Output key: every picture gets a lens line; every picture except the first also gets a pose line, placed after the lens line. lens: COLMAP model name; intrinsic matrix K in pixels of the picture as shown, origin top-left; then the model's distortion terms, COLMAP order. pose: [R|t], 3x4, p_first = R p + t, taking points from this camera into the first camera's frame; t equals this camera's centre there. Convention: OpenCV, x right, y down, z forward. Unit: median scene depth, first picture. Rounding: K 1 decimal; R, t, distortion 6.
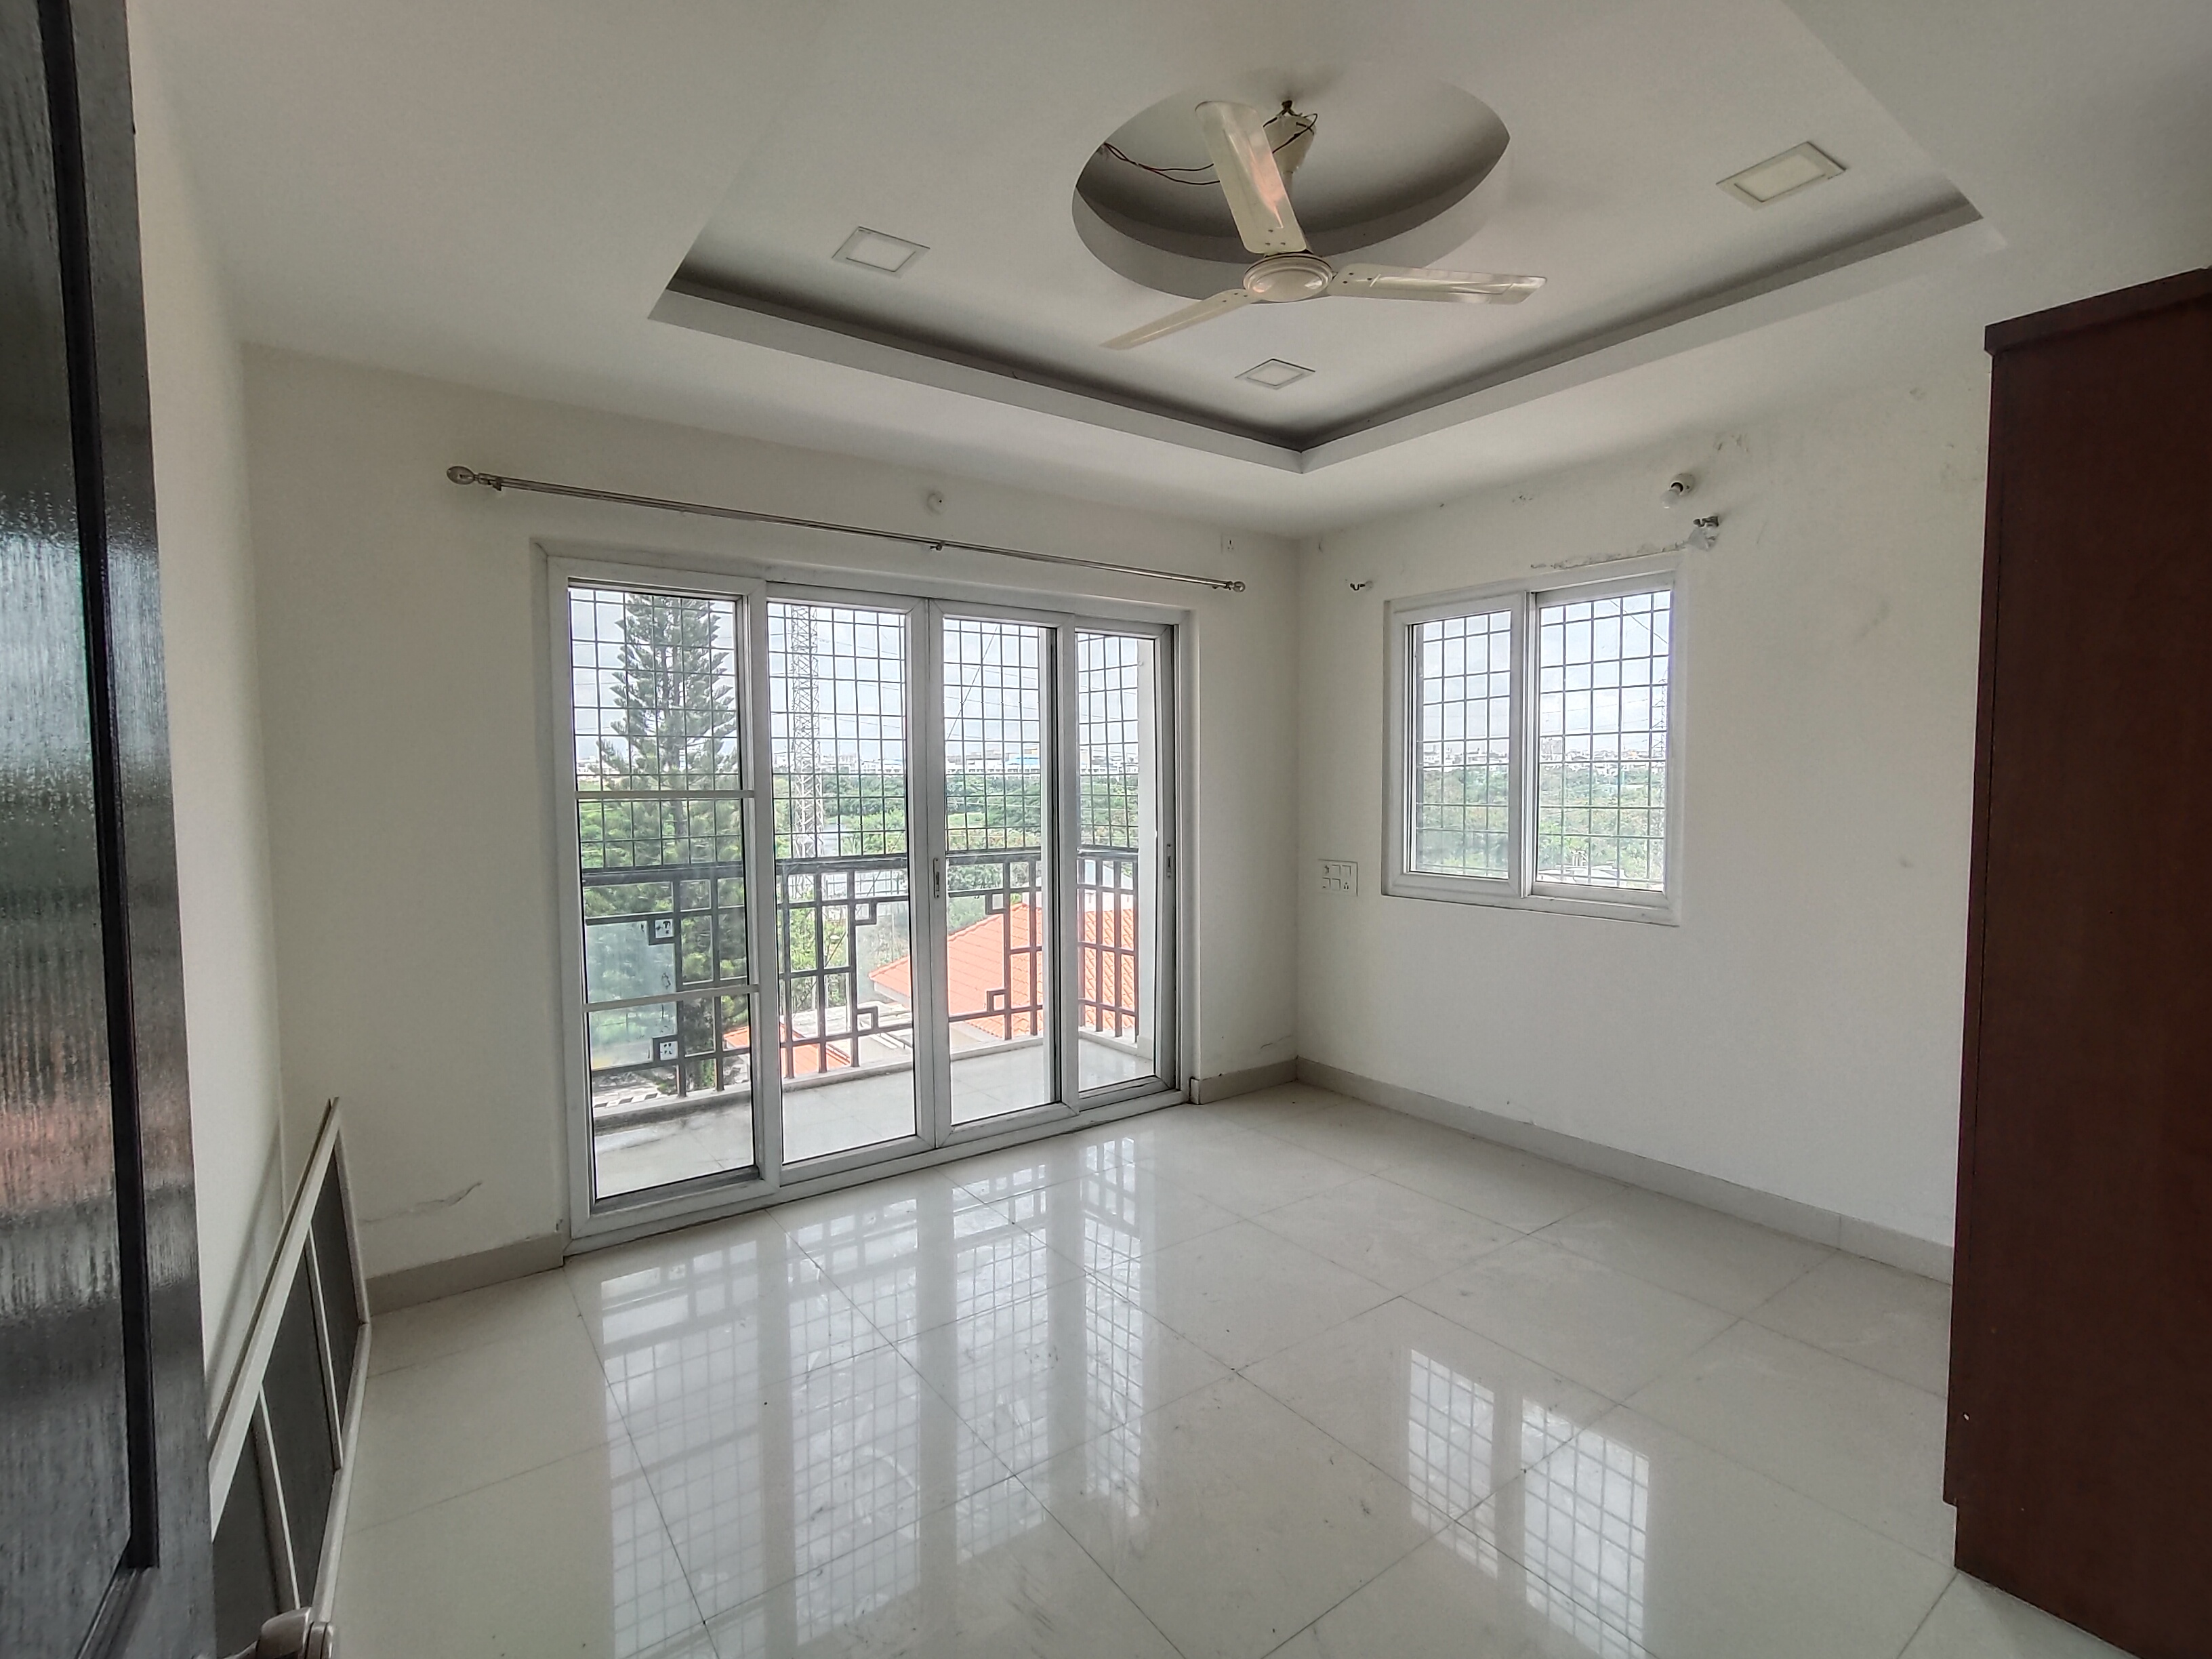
lens RADIAL K [[1040.6, 0, 1114.1], [0, 1040.6, 835.6], [0, 0, 1]] dist [-0.002022, 0.000190]
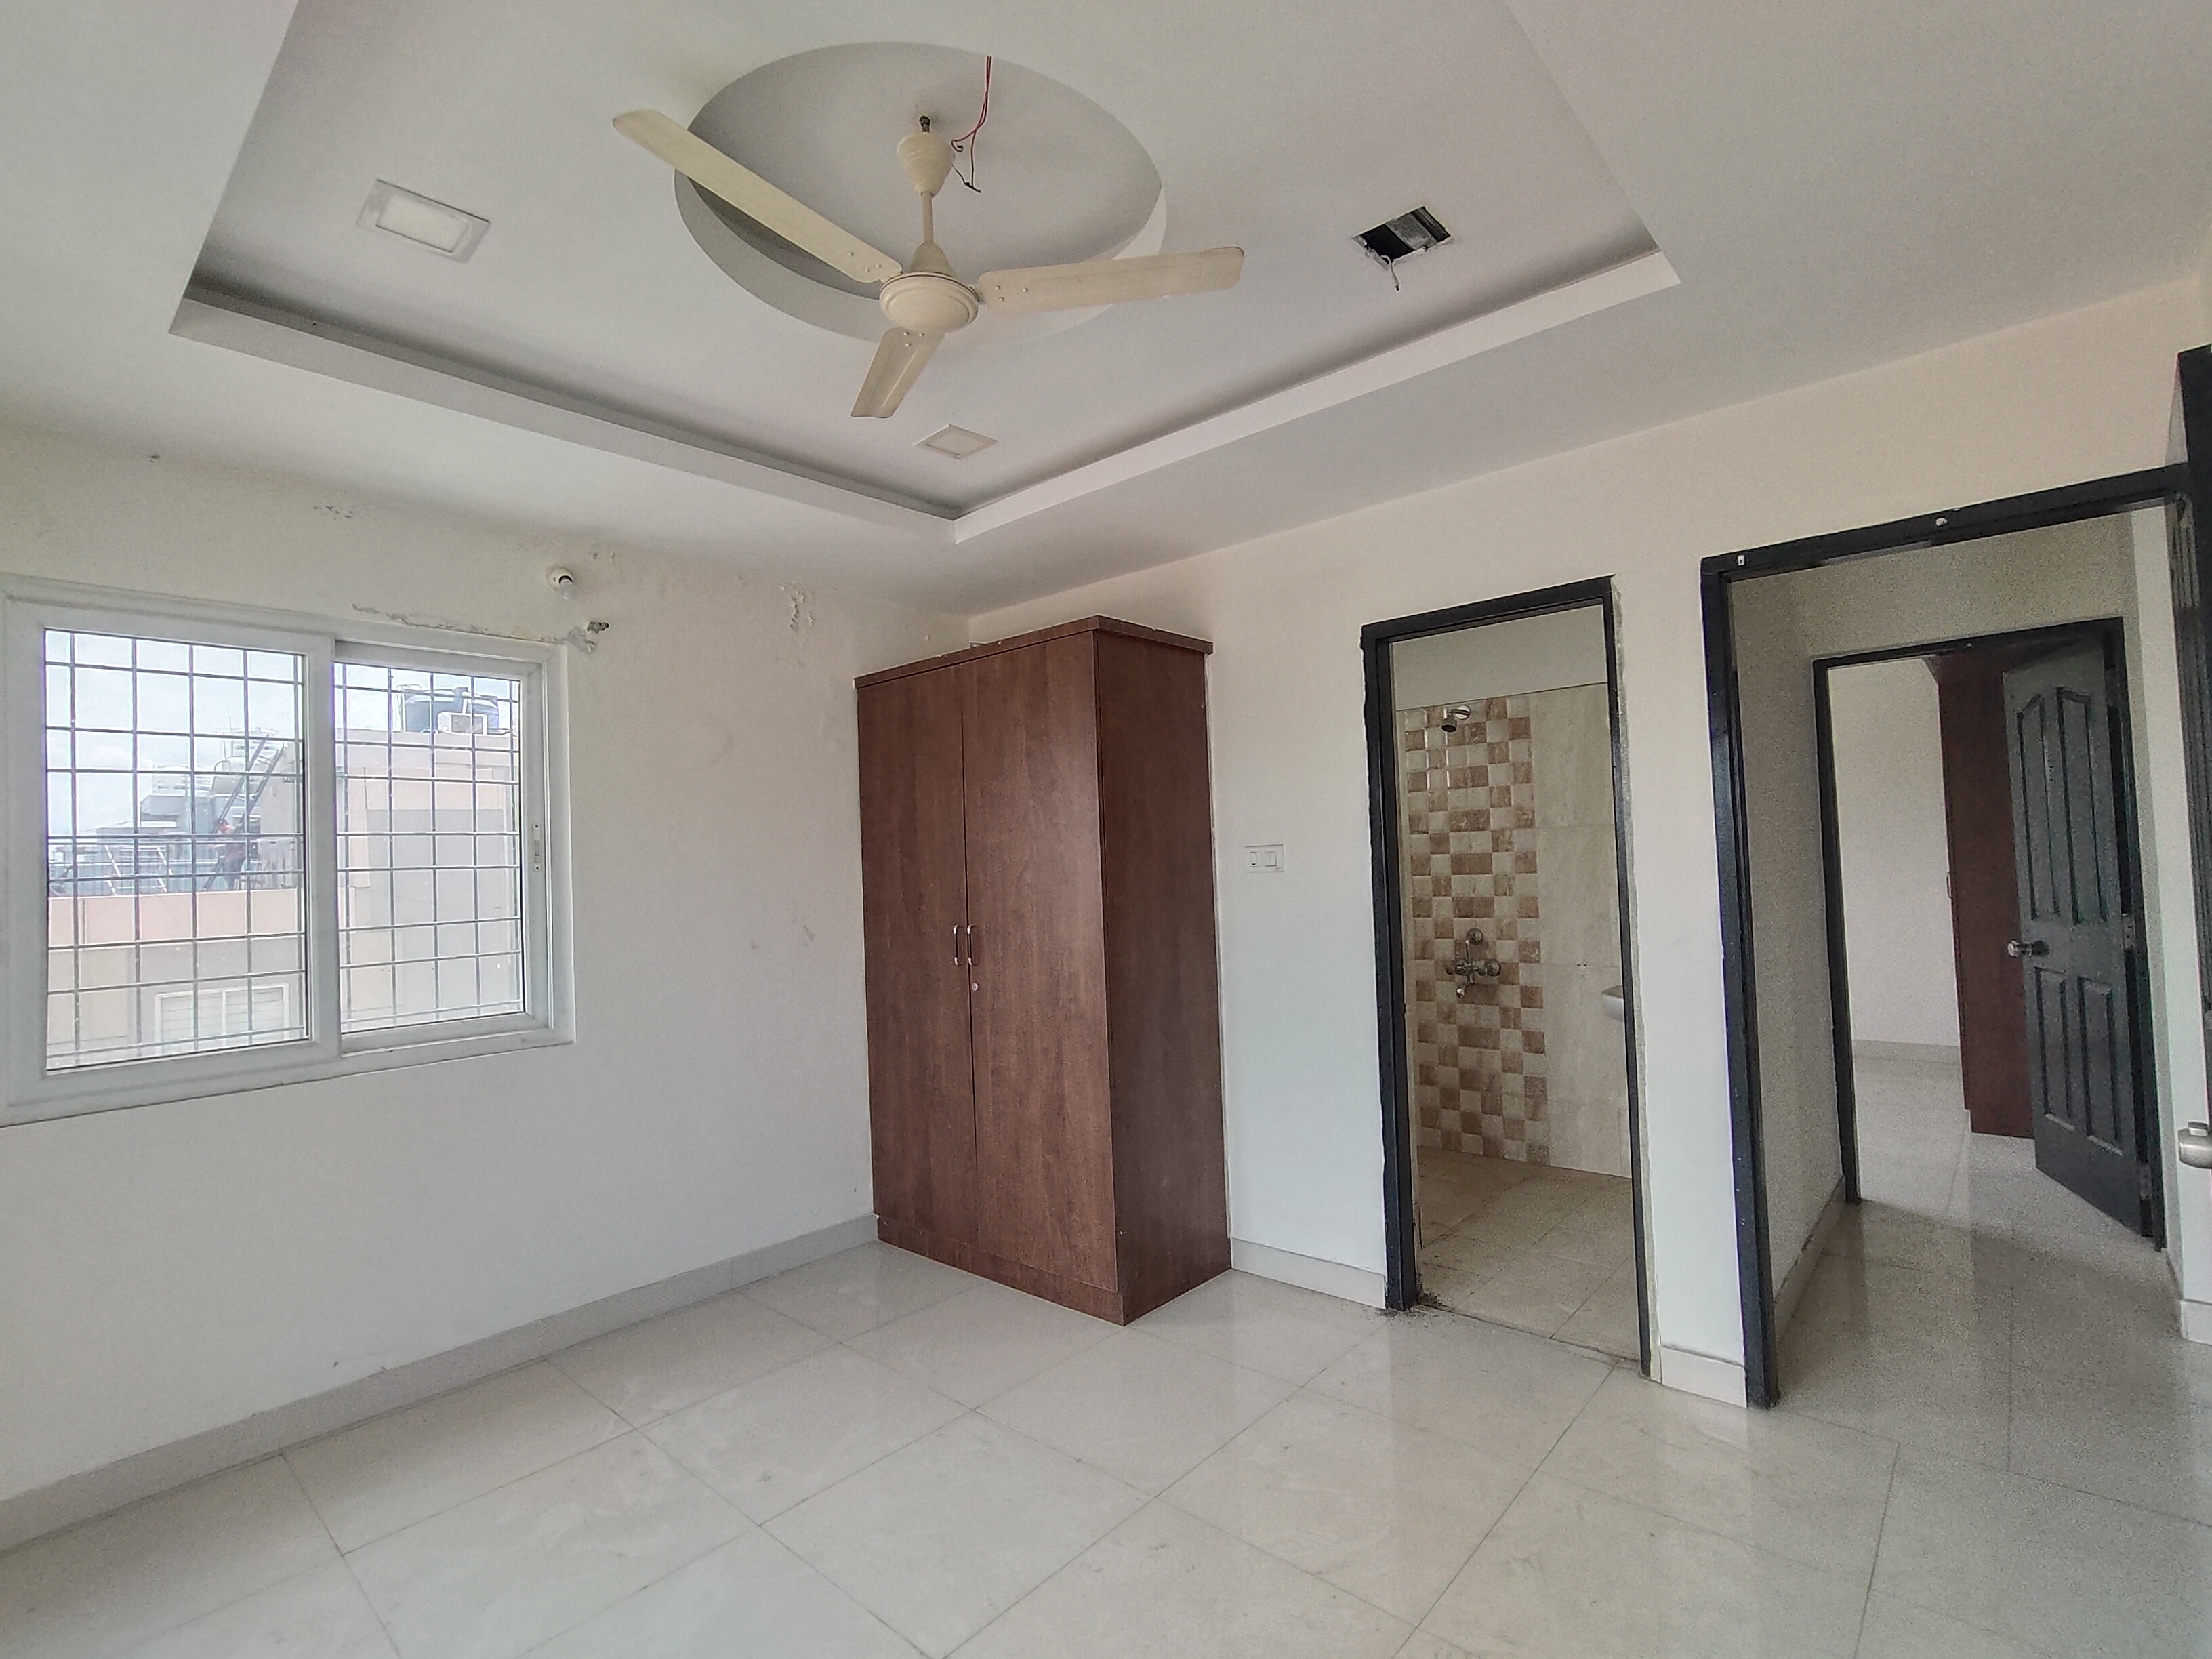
lens RADIAL K [[1040.6, 0, 1114.1], [0, 1040.6, 835.6], [0, 0, 1]] dist [-0.002022, 0.000190]
pose [[-0.211540, 0.043241, 0.976412, -0.456336], [0.092300, 0.995440, -0.024087, -0.028849], [-0.973001, 0.085027, -0.214566, 0.678880]]
